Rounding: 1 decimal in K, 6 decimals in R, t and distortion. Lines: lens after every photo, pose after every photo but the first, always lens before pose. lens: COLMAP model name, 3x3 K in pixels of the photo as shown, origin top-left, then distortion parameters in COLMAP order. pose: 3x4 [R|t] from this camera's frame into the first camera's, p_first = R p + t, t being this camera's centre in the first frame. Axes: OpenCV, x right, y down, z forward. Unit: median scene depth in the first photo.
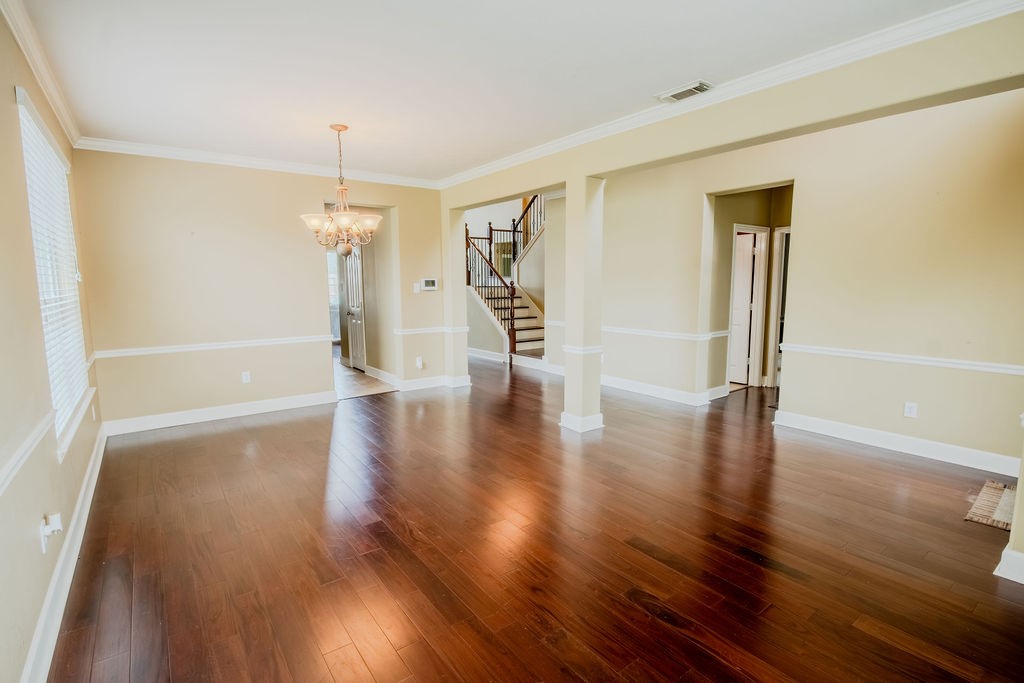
lens RADIAL K [[487.6, 0, 507.9], [0, 487.6, 339.4], [0, 0, 1]] dist [0.001525, -0.011719]
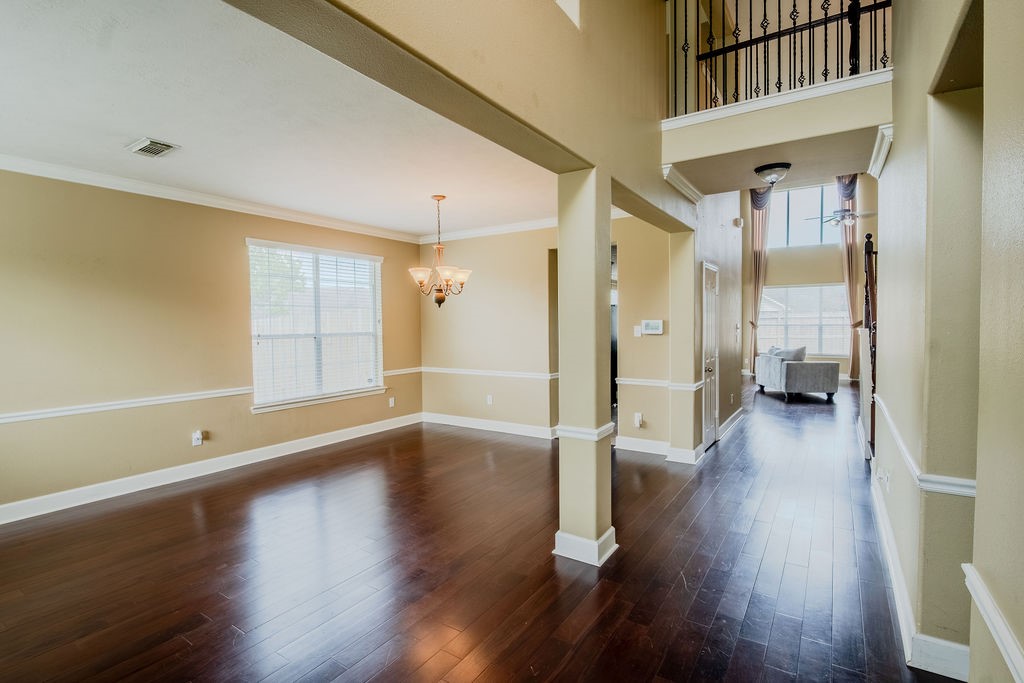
lens RADIAL K [[487.6, 0, 507.9], [0, 487.6, 339.4], [0, 0, 1]] dist [0.001525, -0.011719]
pose [[0.336178, 0.031480, -0.941272, 0.660159], [-0.106340, 0.994319, -0.004725, -0.076757], [0.935776, 0.101683, 0.337615, 0.602724]]
